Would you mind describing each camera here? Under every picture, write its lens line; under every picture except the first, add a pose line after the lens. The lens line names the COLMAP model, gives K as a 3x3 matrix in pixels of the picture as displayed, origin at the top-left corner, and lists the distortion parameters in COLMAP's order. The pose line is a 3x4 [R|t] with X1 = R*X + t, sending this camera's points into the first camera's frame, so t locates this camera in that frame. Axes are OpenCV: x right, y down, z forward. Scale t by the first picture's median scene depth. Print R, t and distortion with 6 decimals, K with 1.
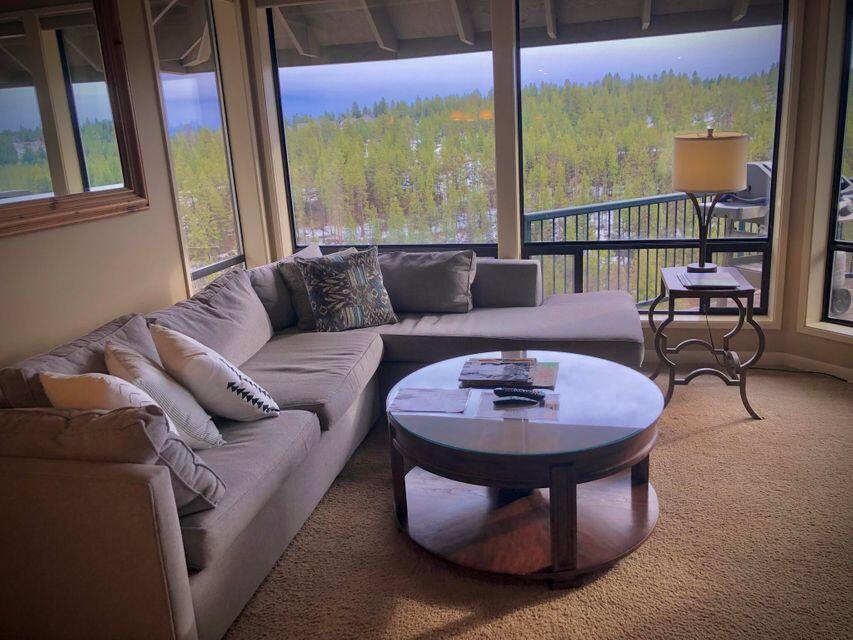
lens RADIAL K [[690.2, 0, 435.6], [0, 690.2, 305.3], [0, 0, 1]] dist [0.023854, -0.010798]
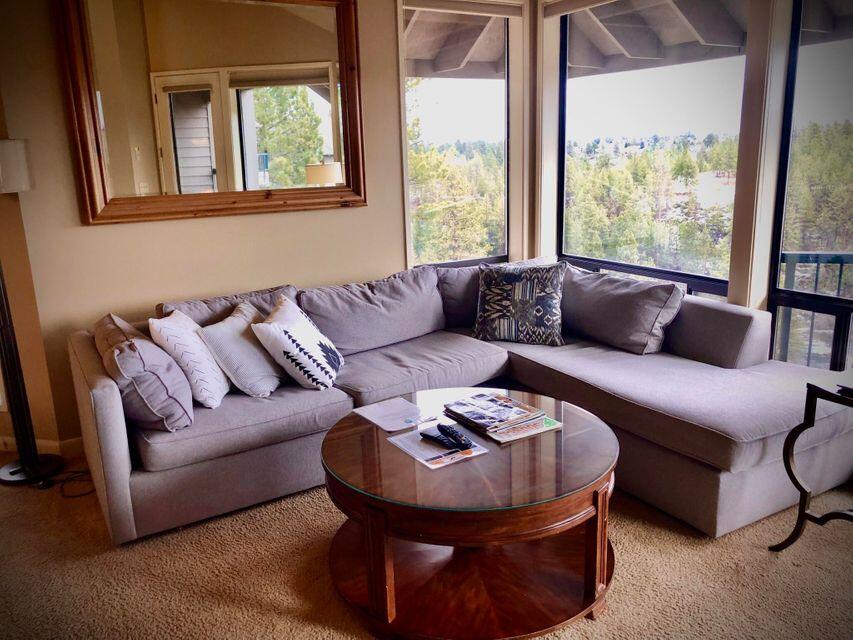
lens RADIAL K [[690.2, 0, 433.4], [0, 690.2, 318.1], [0, 0, 1]] dist [0.023854, -0.010798]
pose [[0.695392, 0.199098, -0.690500, 0.492819], [-0.182051, 0.978318, 0.098746, -0.078304], [0.695189, 0.057039, 0.716560, 0.208193]]
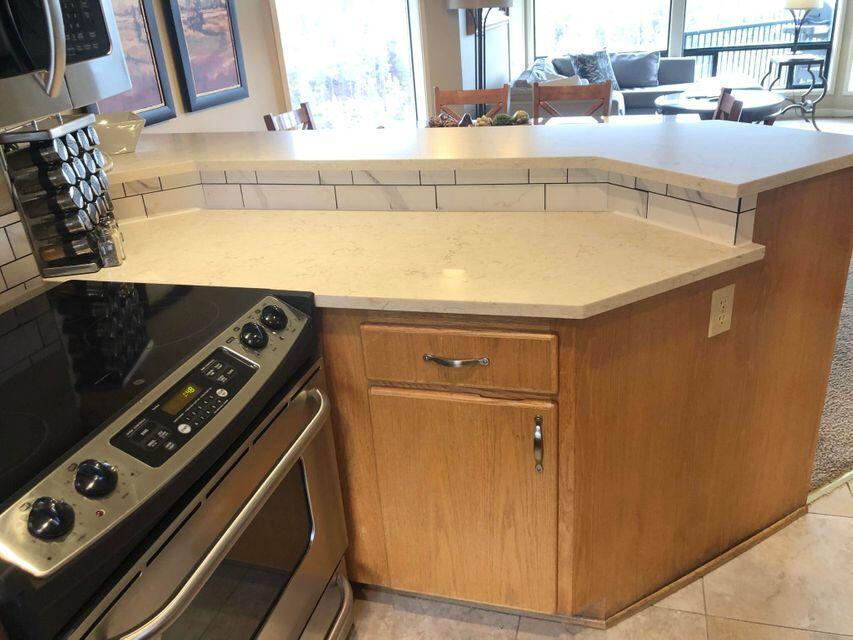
lens RADIAL K [[690.2, 0, 428.0], [0, 690.2, 317.3], [0, 0, 1]] dist [0.023854, -0.010798]
pose [[0.999151, 0.003745, -0.041029, -0.511320], [0.003994, 0.982365, 0.186930, 0.284027], [0.041005, -0.186935, 0.981516, -0.993827]]
